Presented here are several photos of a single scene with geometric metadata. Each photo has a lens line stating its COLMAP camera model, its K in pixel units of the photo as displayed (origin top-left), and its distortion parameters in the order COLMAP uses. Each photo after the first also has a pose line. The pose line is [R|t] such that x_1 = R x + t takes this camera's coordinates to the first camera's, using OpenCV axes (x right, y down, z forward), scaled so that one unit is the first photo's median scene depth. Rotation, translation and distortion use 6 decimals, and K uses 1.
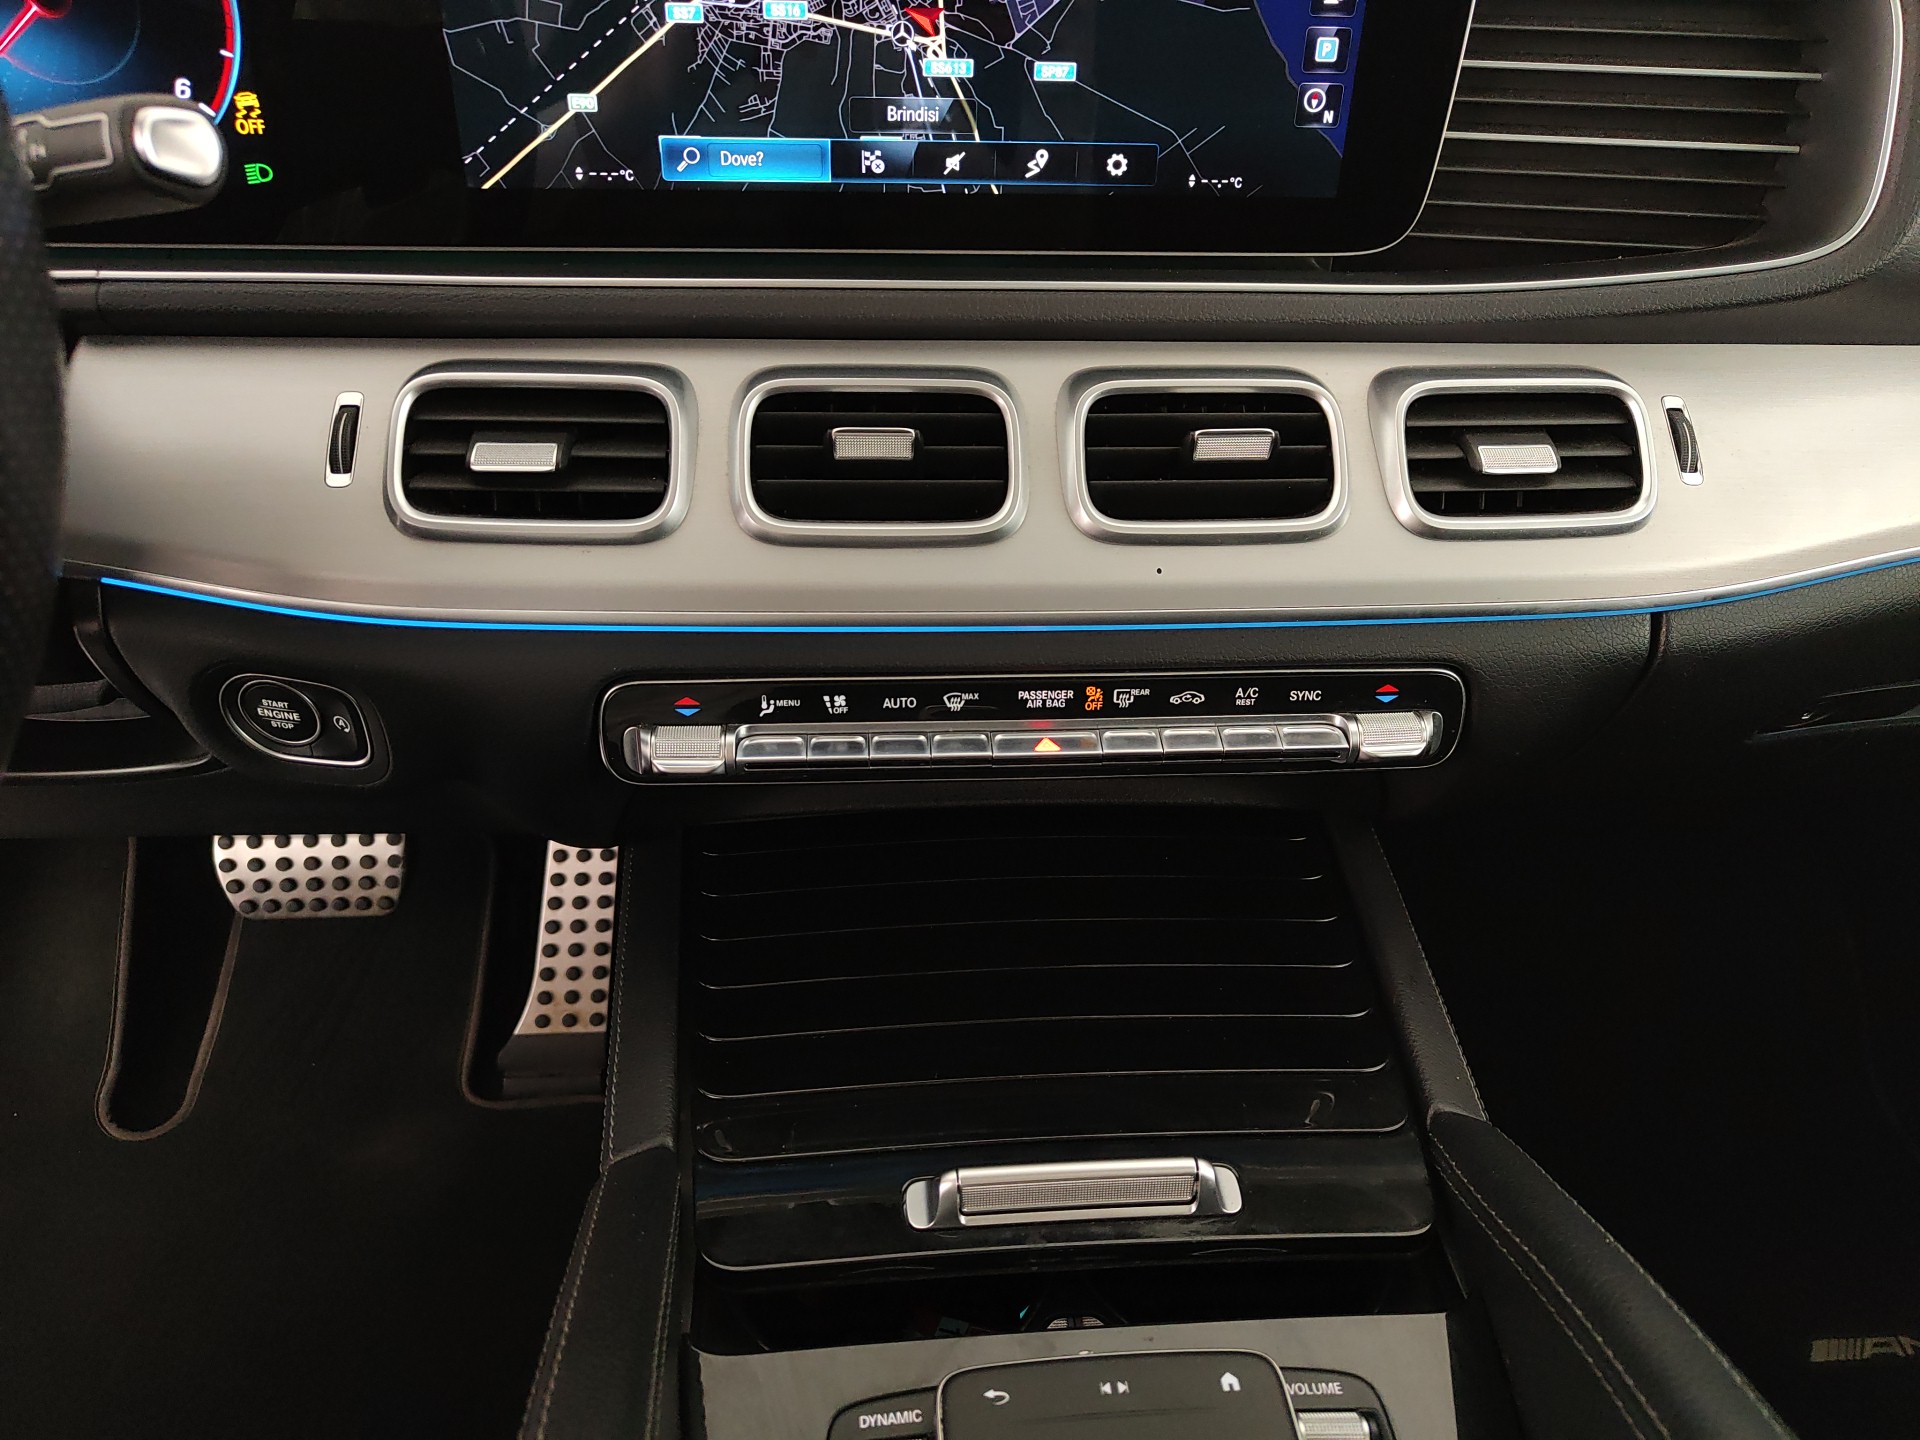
lens RADIAL K [[1392.2, 0, 972.8], [0, 1392.2, 727.7], [0, 0, 1]] dist [0.000665, 0.001280]
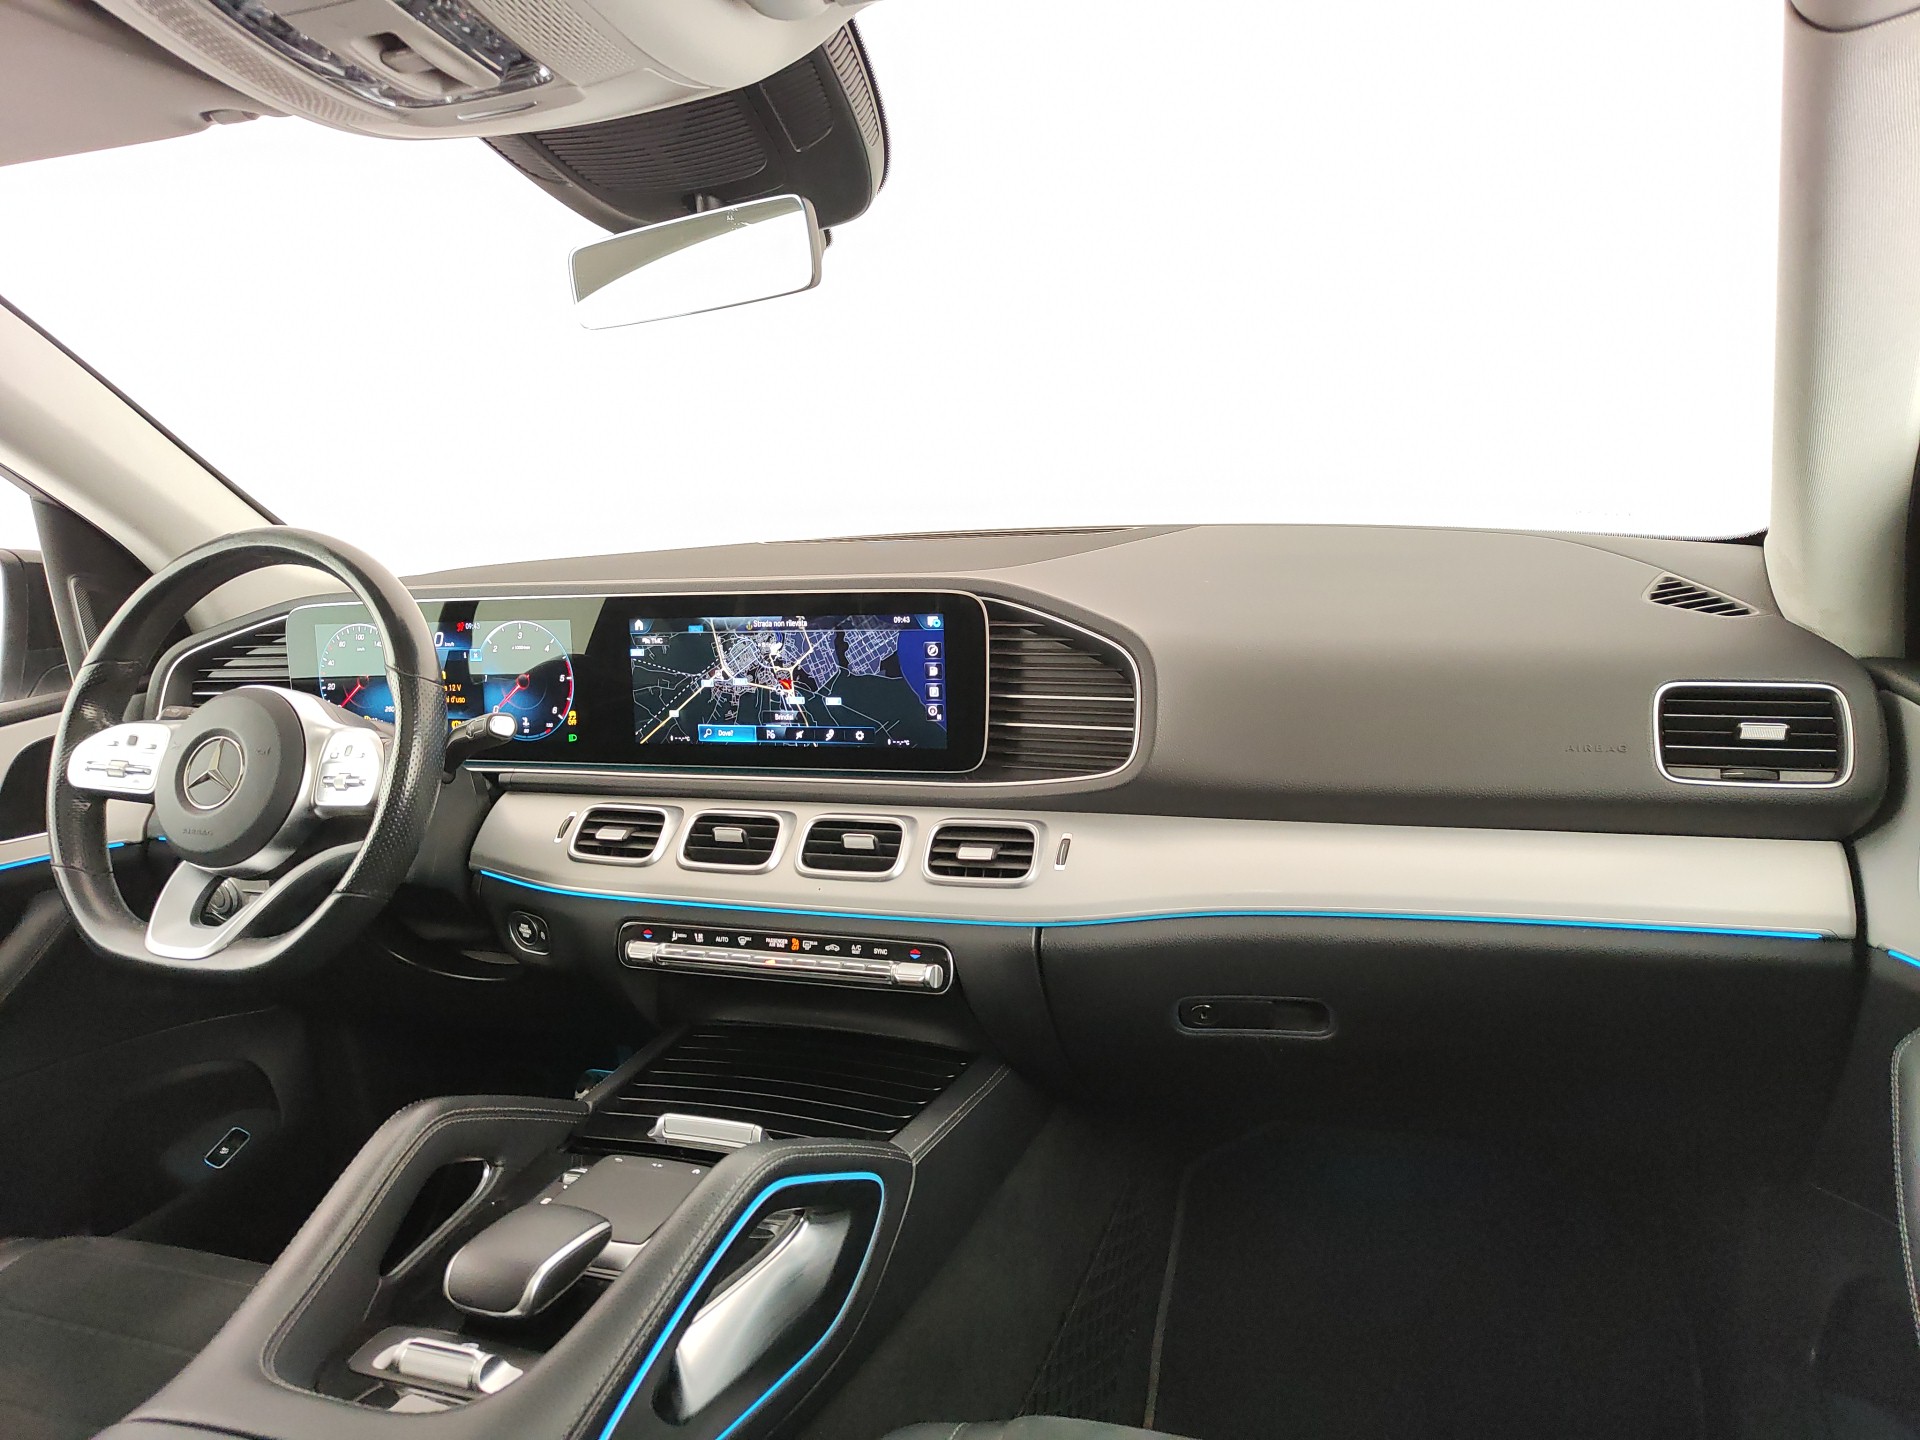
lens RADIAL K [[1359.6, 0, 959.5], [0, 1359.6, 713.2], [0, 0, 1]] dist [0.033633, -0.046623]
pose [[0.905887, -0.006693, -0.423467, 1.311154], [-0.168235, 0.911918, -0.374304, 0.435598], [0.388672, 0.410319, 0.824968, -0.941929]]
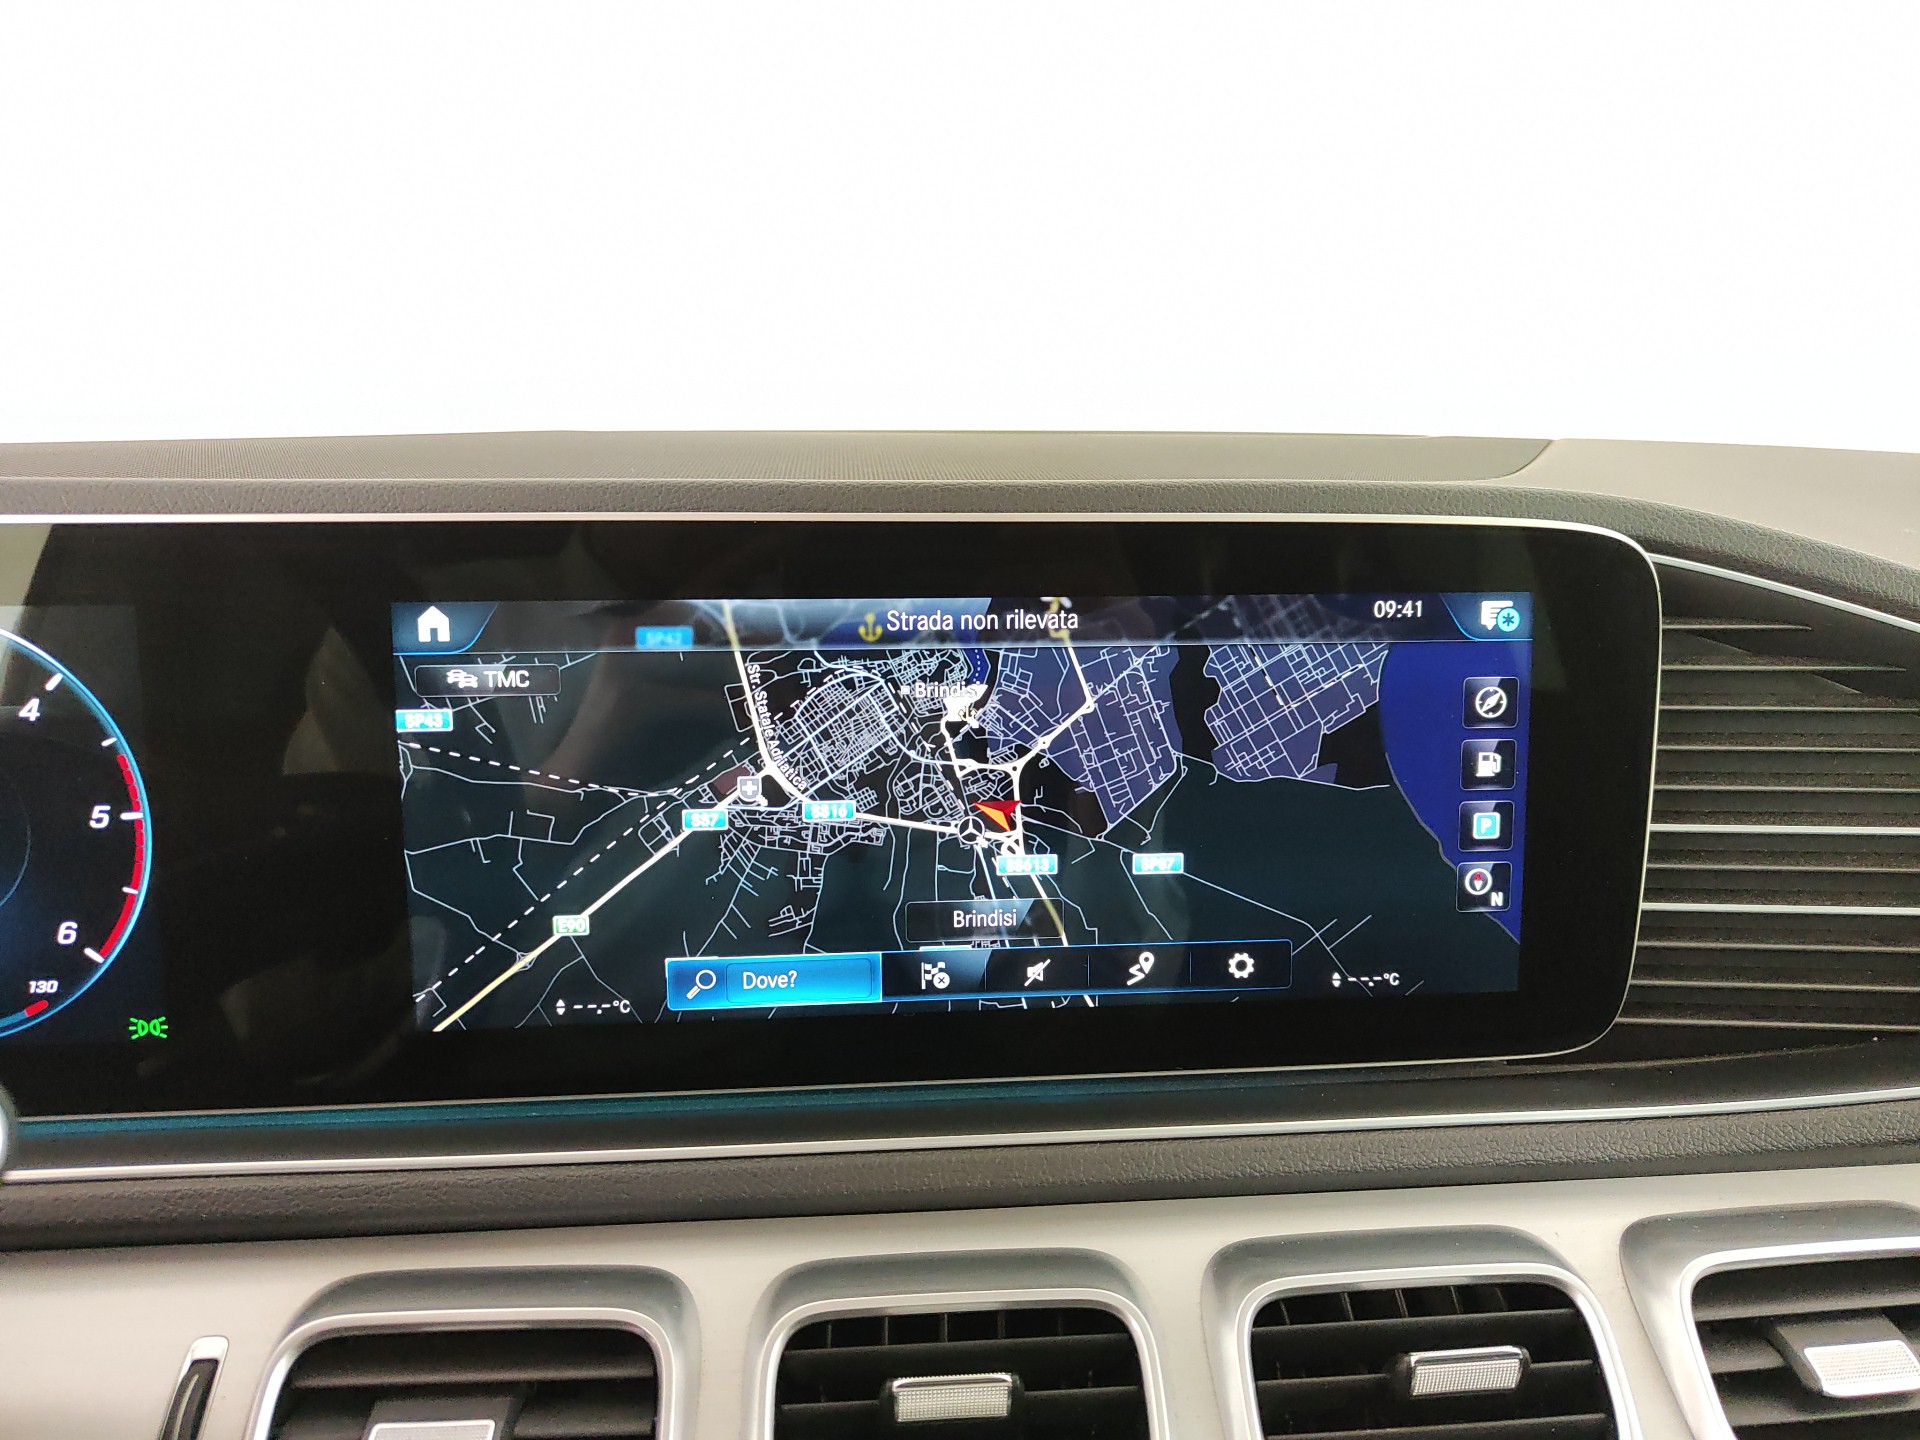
lens RADIAL K [[1400.3, 0, 960.0], [0, 1400.3, 720.0], [0, 0, 1]] dist [0.020770, -0.051406]
pose [[0.999414, -0.033617, 0.006500, -0.058829], [0.033314, 0.910871, -0.411345, -0.214722], [0.007907, 0.411320, 0.911457, 0.219614]]
